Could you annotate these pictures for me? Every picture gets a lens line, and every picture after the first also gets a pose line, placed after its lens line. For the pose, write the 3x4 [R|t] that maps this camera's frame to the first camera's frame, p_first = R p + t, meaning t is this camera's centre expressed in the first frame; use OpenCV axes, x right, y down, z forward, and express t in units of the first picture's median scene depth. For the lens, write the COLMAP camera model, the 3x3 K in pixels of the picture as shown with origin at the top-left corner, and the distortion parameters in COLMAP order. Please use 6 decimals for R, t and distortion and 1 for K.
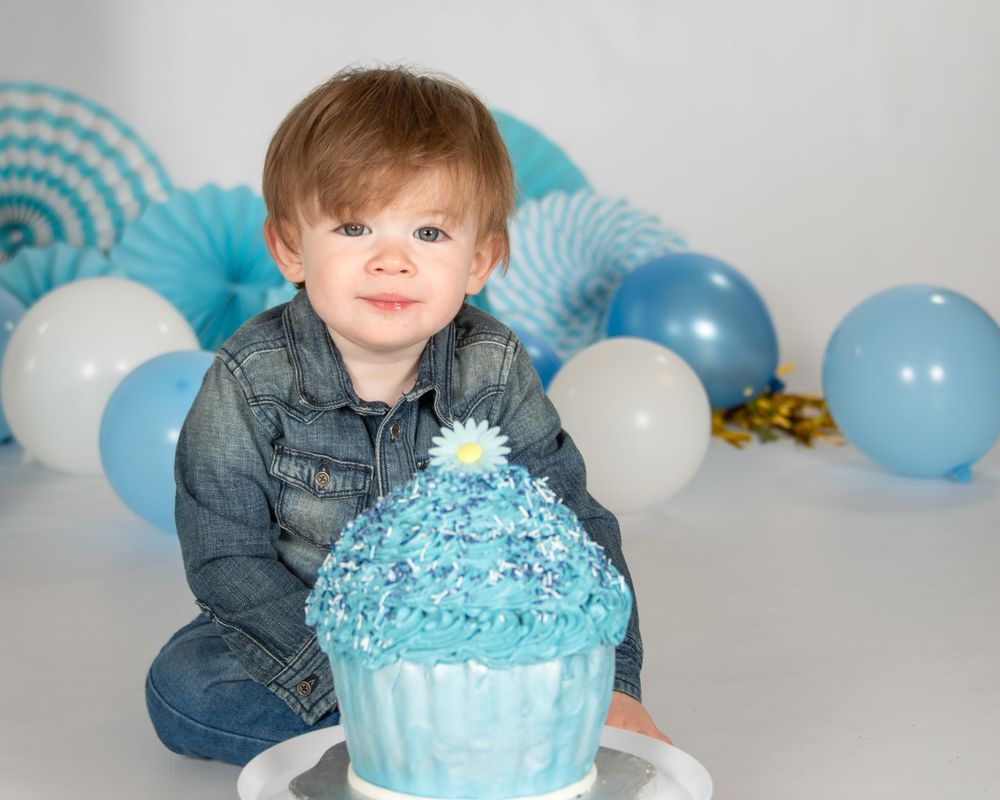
lens RADIAL K [[2542.6, 0, 415.2], [0, 2542.6, 310.3], [0, 0, 1]] dist [0.260713, -0.213941]
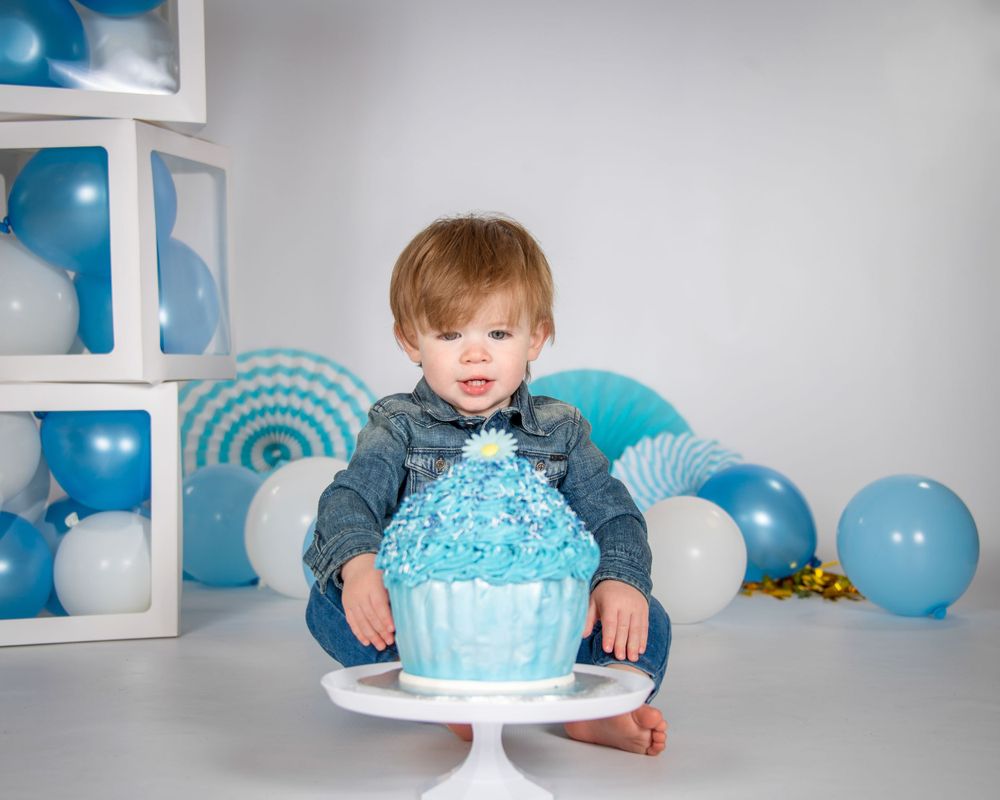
lens RADIAL K [[1897.3, 0, 500.0], [0, 1897.3, 400.0], [0, 0, 1]] dist [0.249755, 0.041769]
pose [[0.996681, 0.020172, -0.078873, 0.114065], [-0.030112, 0.991453, -0.126945, 0.168481], [0.075638, 0.128898, 0.988769, -0.067322]]
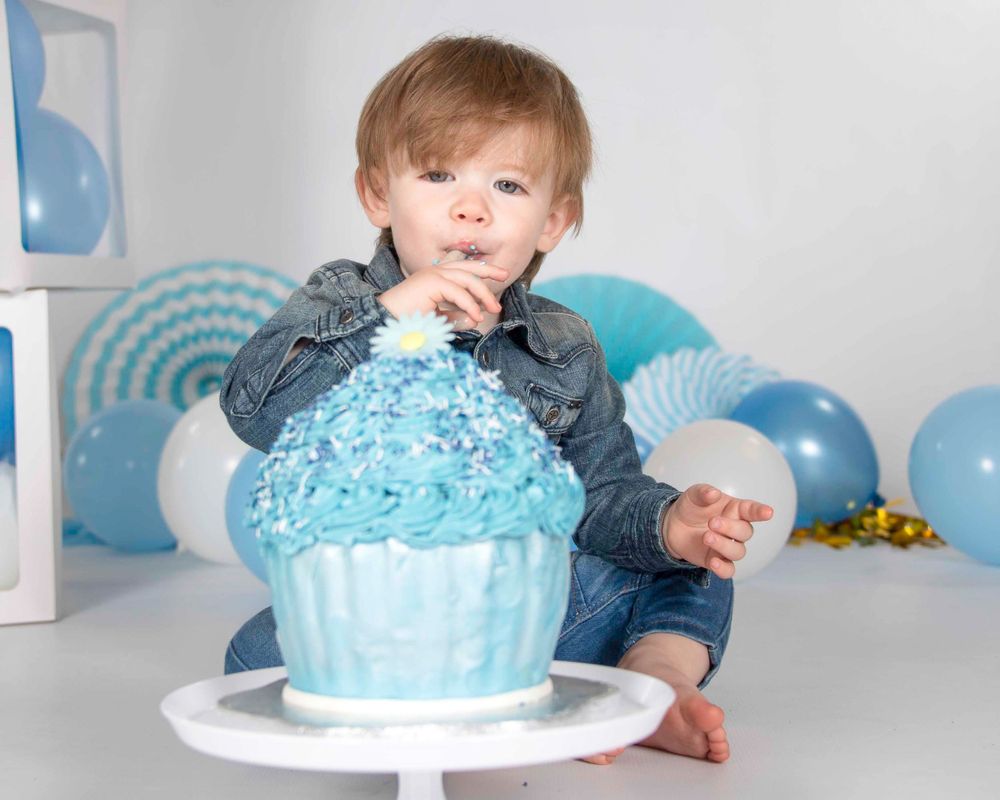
lens RADIAL K [[1991.6, 0, 453.8], [0, 1991.6, 282.4], [0, 0, 1]] dist [0.109373, 0.132894]
pose [[0.994039, -0.013646, -0.108169, 0.119933], [-0.003410, 0.987759, -0.155949, 0.153713], [0.108973, 0.155389, 0.981824, 0.278618]]
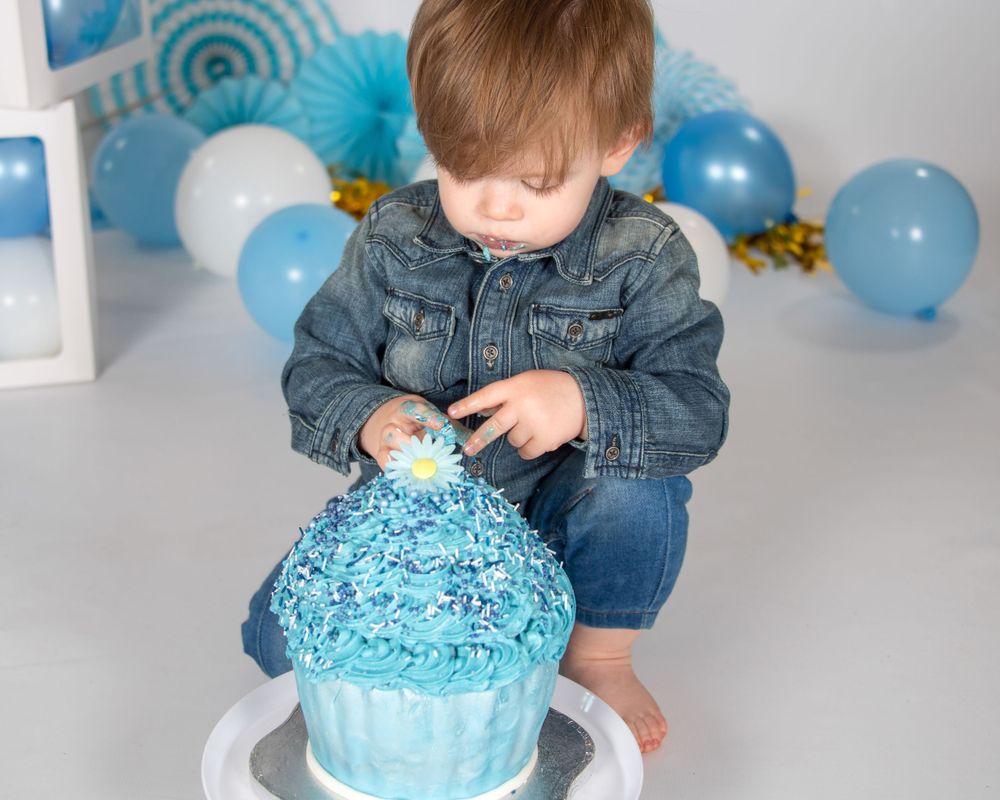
lens RADIAL K [[1632.1, 0, 469.1], [0, 1632.1, 367.1], [0, 0, 1]] dist [0.076037, 0.070667]
pose [[0.996584, 0.050131, -0.065623, 0.082056], [-0.036224, 0.979503, 0.198144, -0.118404], [0.074211, -0.195090, 0.977974, 0.372133]]
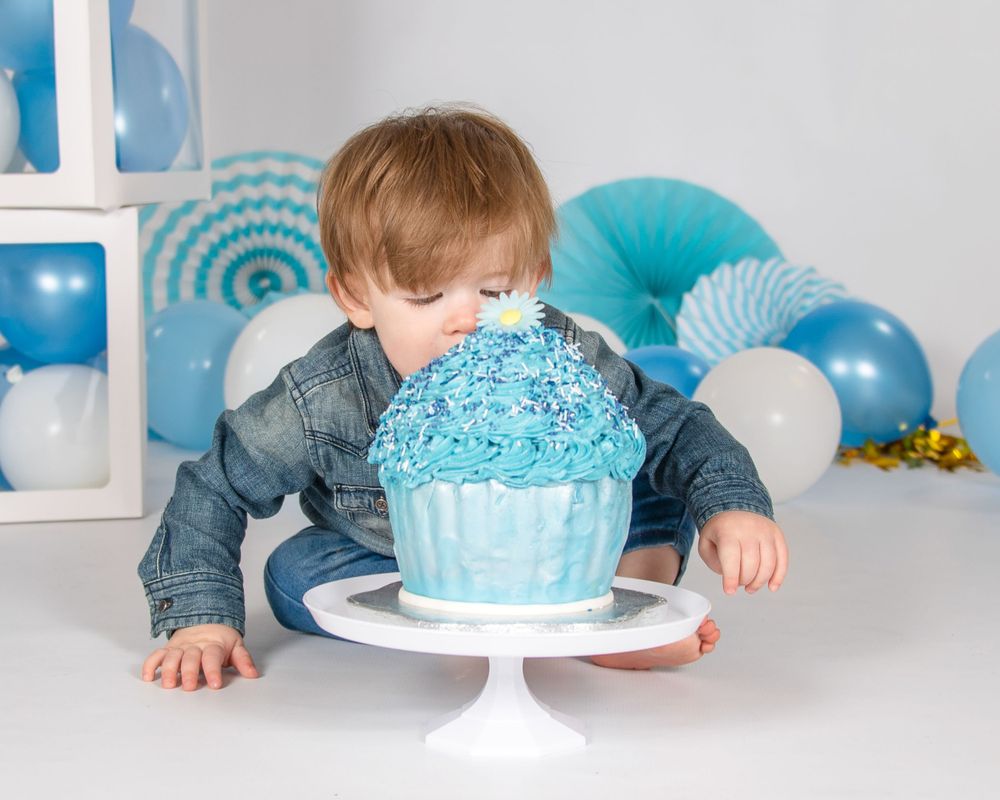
lens RADIAL K [[2363.9, 0, 454.1], [0, 2363.9, 399.8], [0, 0, 1]] dist [0.018248, -0.172381]
pose [[0.992330, 0.031675, -0.119494, 0.128663], [-0.036194, 0.998702, -0.035839, 0.136313], [0.118204, 0.039889, 0.992188, -0.069047]]
